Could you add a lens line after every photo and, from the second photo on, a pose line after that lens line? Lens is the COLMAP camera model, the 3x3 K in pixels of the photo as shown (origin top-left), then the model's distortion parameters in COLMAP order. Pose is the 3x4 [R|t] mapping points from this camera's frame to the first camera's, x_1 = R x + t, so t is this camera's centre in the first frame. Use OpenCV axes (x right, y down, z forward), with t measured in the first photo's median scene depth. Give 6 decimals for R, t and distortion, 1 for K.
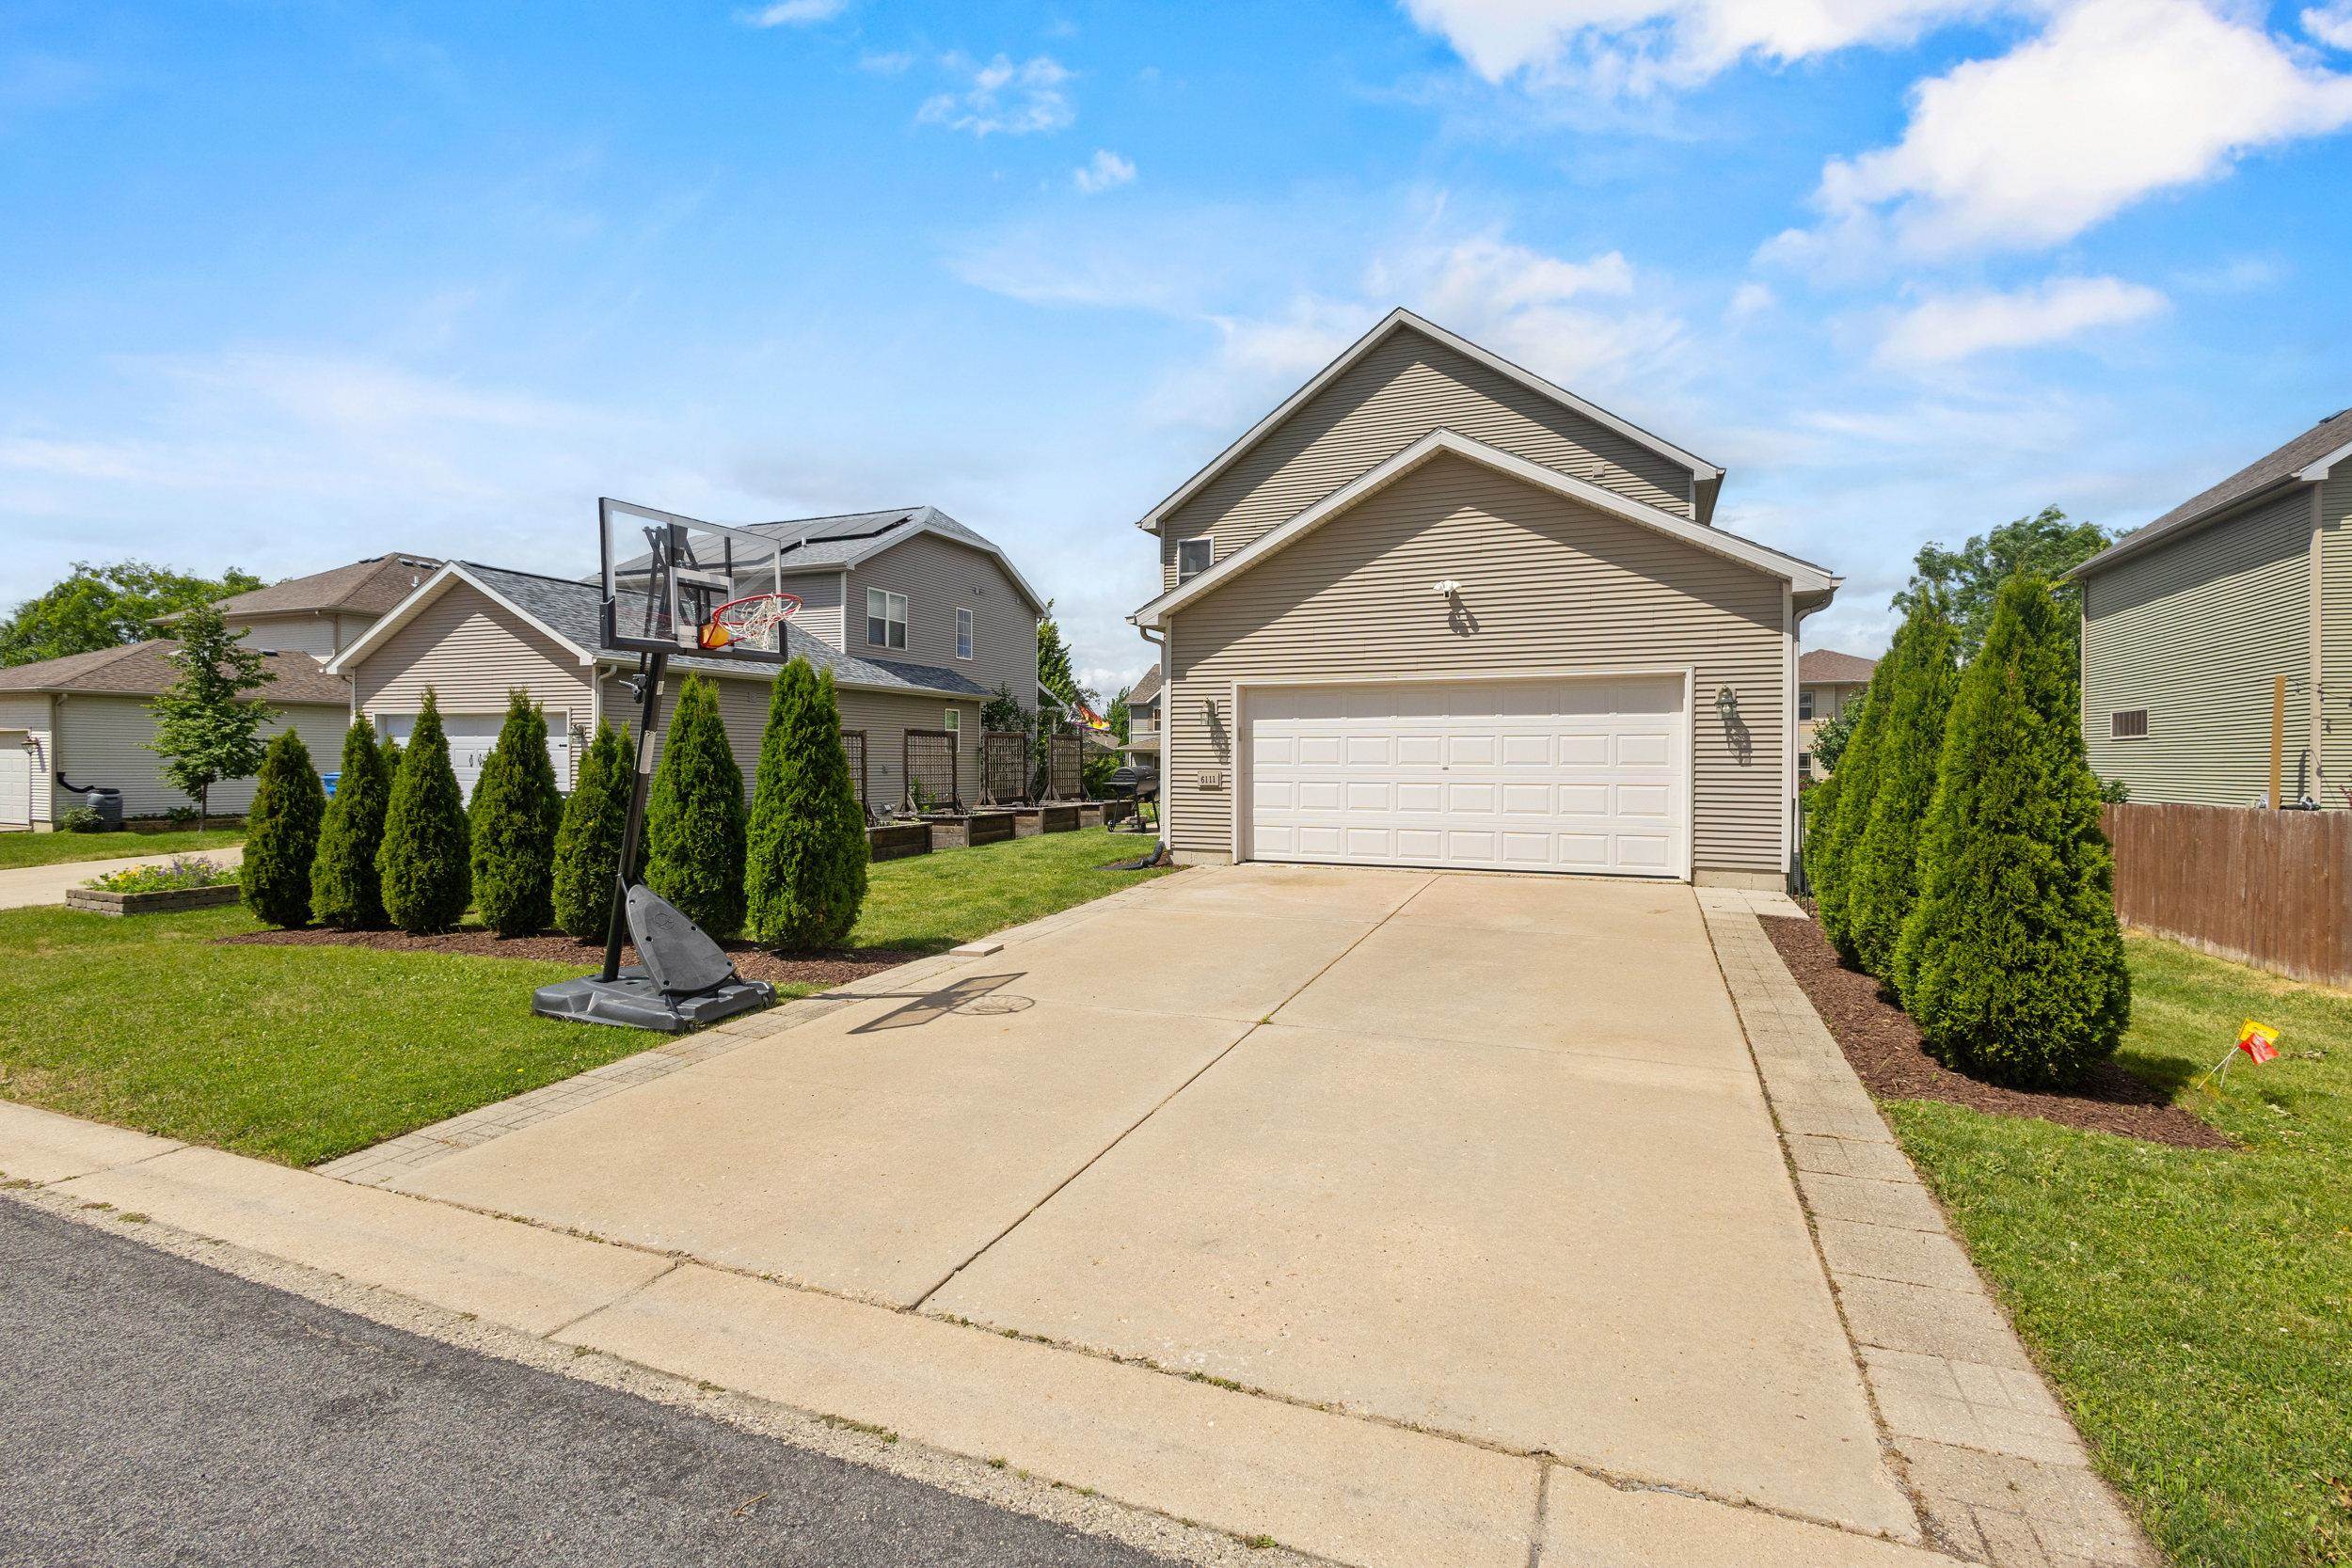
lens RADIAL K [[1073.1, 0, 1175.4], [0, 1073.1, 770.9], [0, 0, 1]] dist [0.014549, -0.005638]
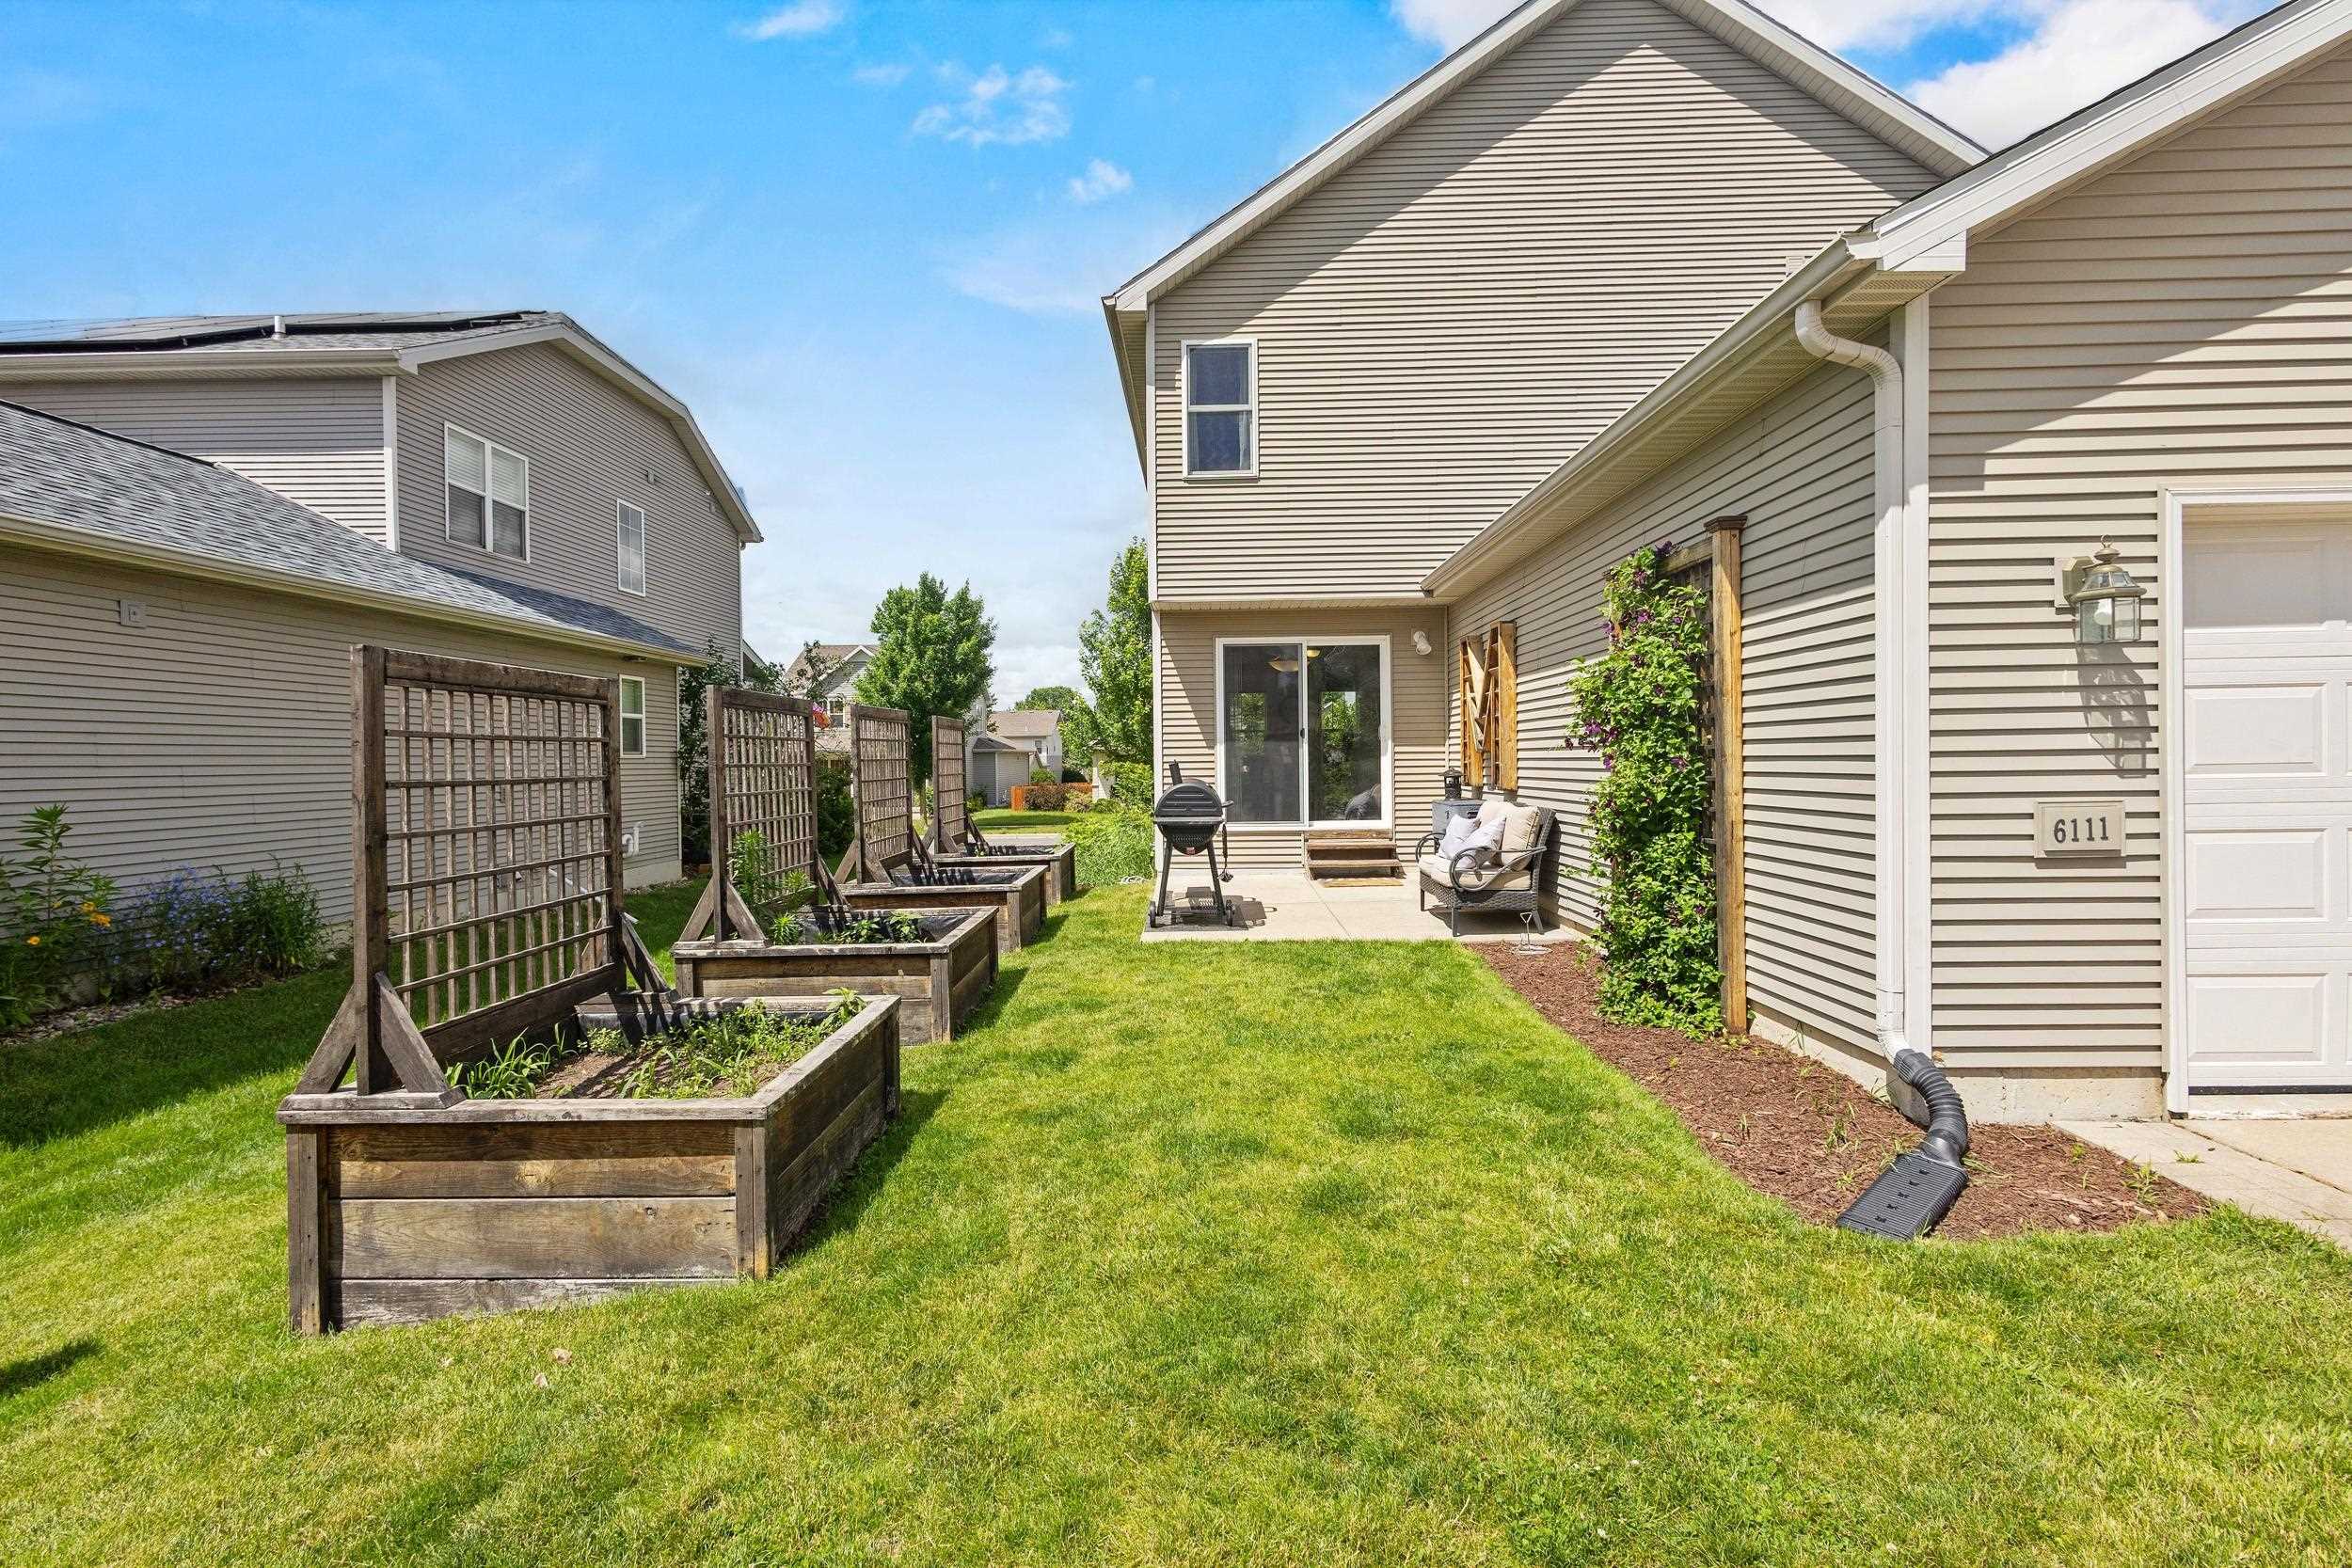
lens RADIAL K [[1073.1, 0, 1175.4], [0, 1073.1, 770.9], [0, 0, 1]] dist [0.014549, -0.005638]
pose [[0.931262, -0.020725, 0.363761, -0.163980], [0.021023, 0.999774, 0.003140, -0.007527], [-0.363744, 0.004724, 0.931487, 0.436158]]
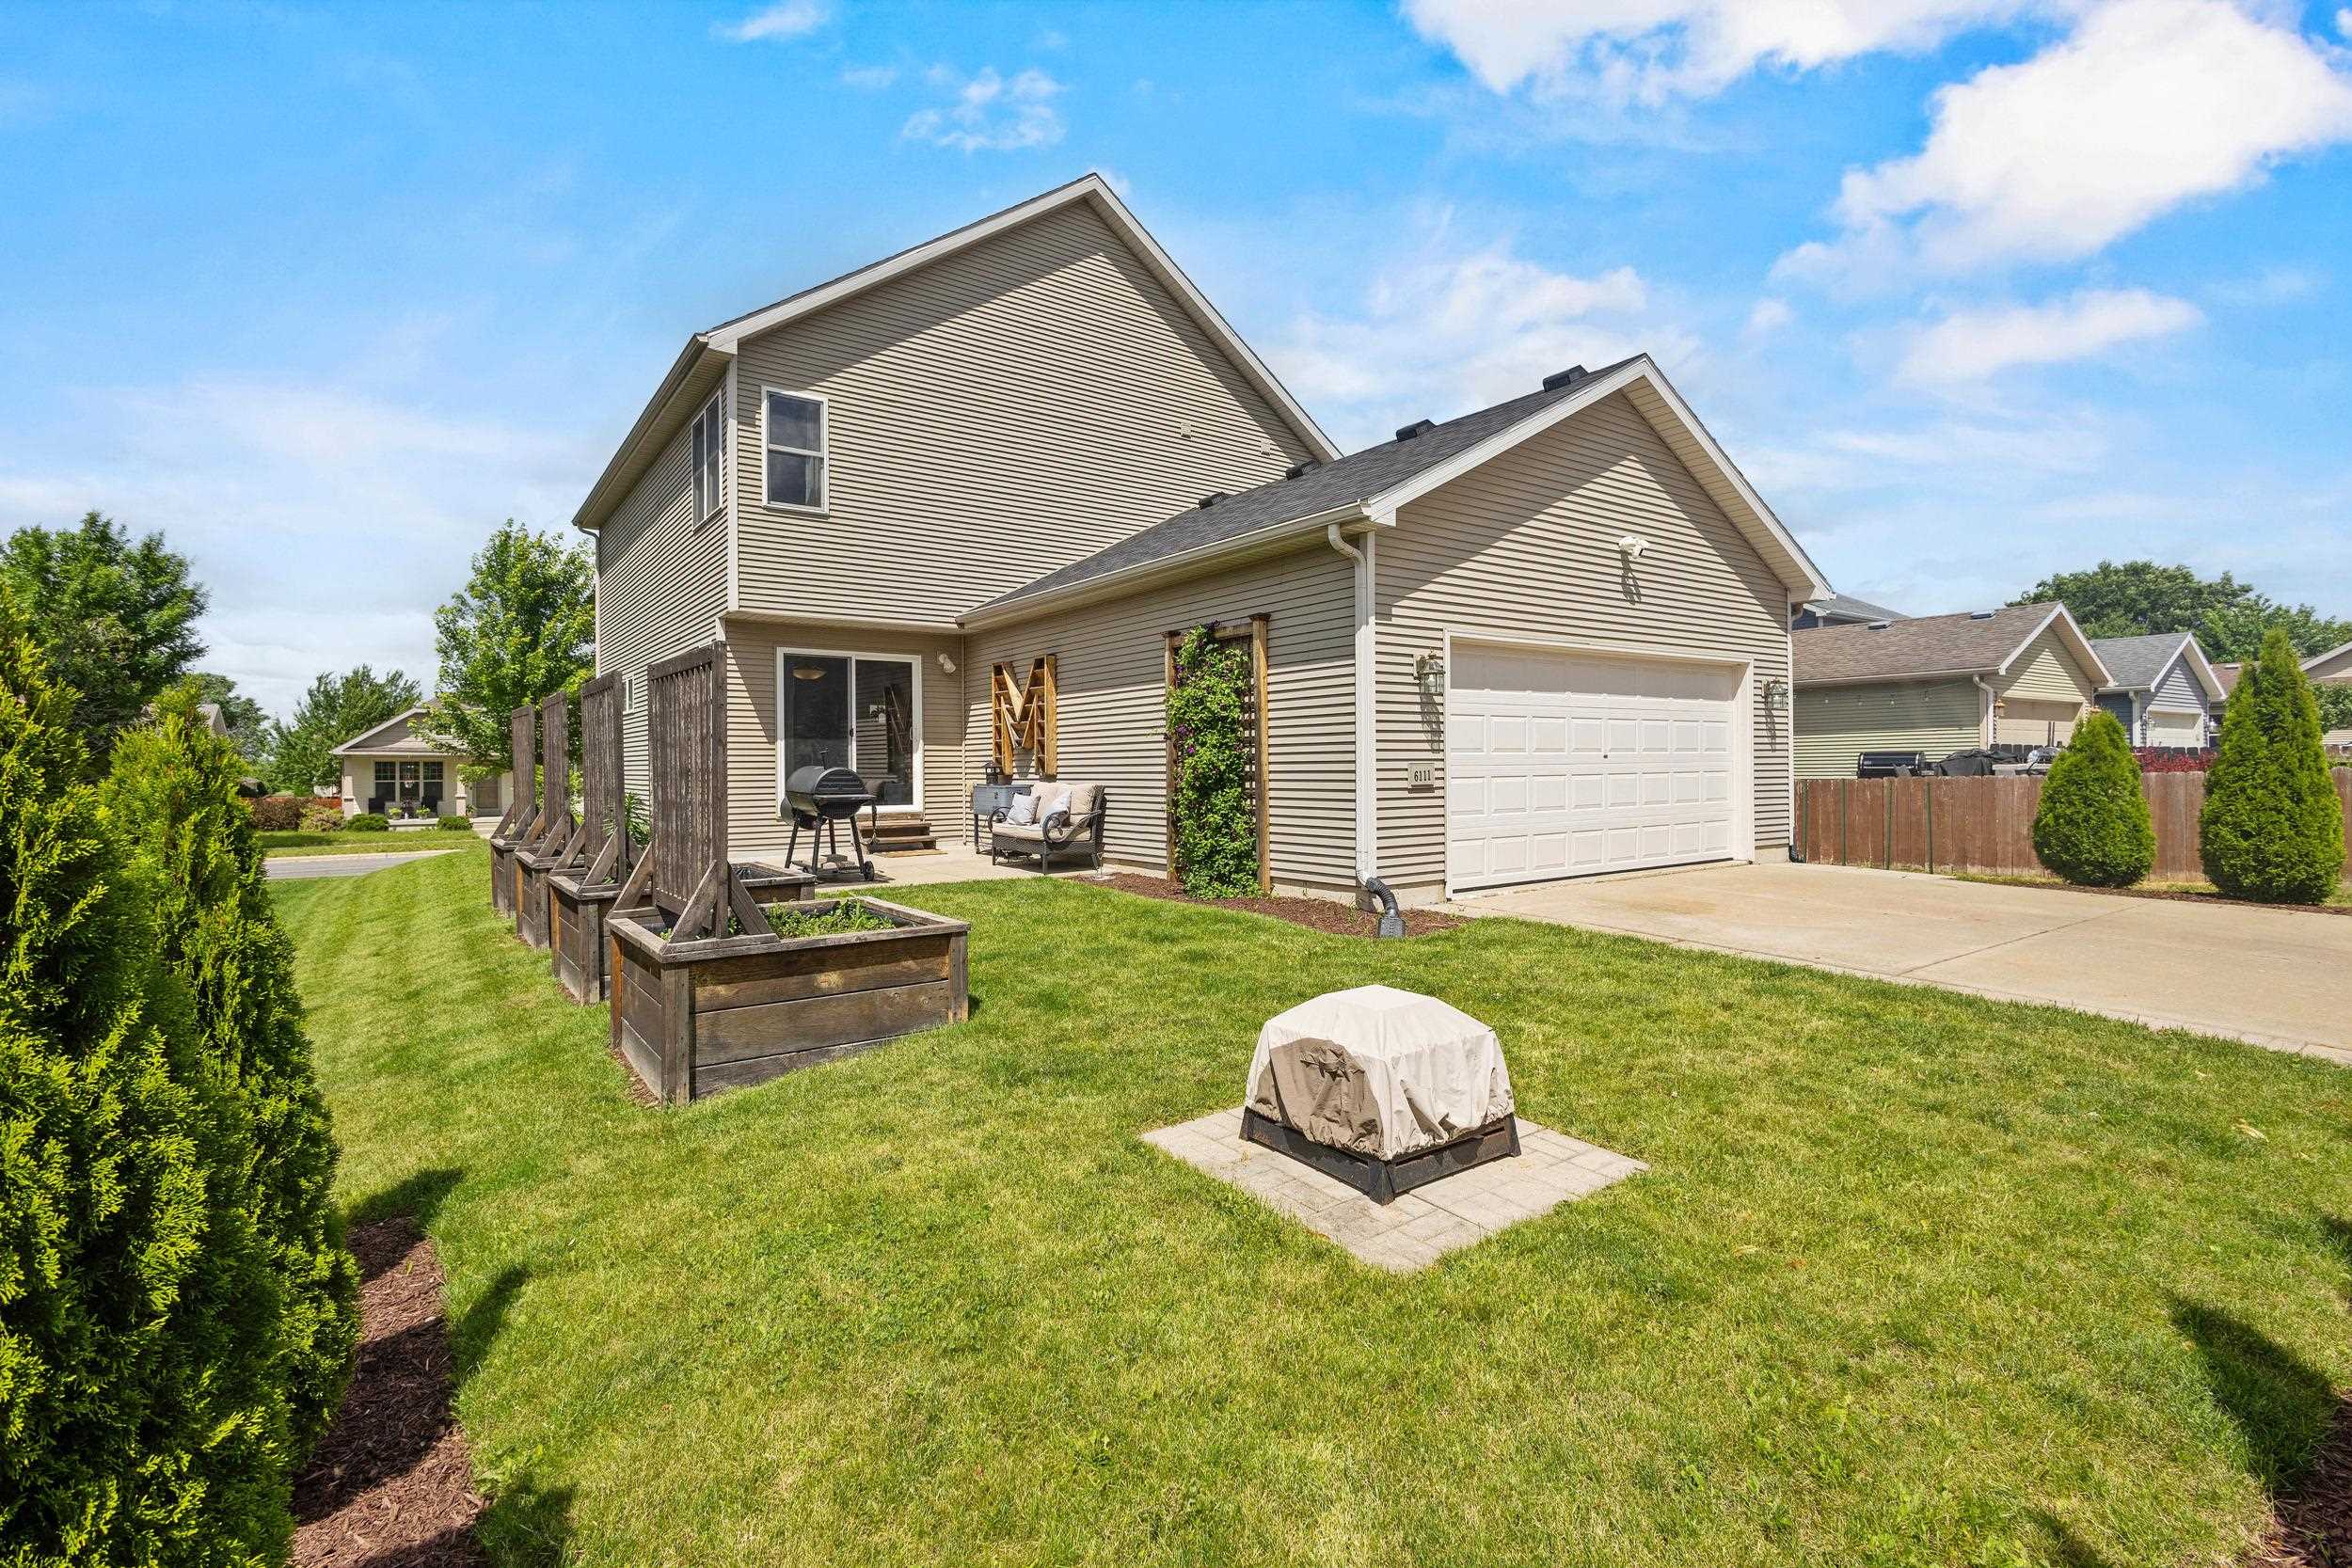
lens RADIAL K [[1062.8, 0, 1170.8], [0, 1062.8, 772.0], [0, 0, 1]] dist [0.017401, 0.000021]
pose [[0.522757, -0.013197, 0.852380, -0.325052], [0.018838, 0.999815, 0.003927, 0.000145], [-0.852274, 0.014004, 0.522909, 0.422764]]
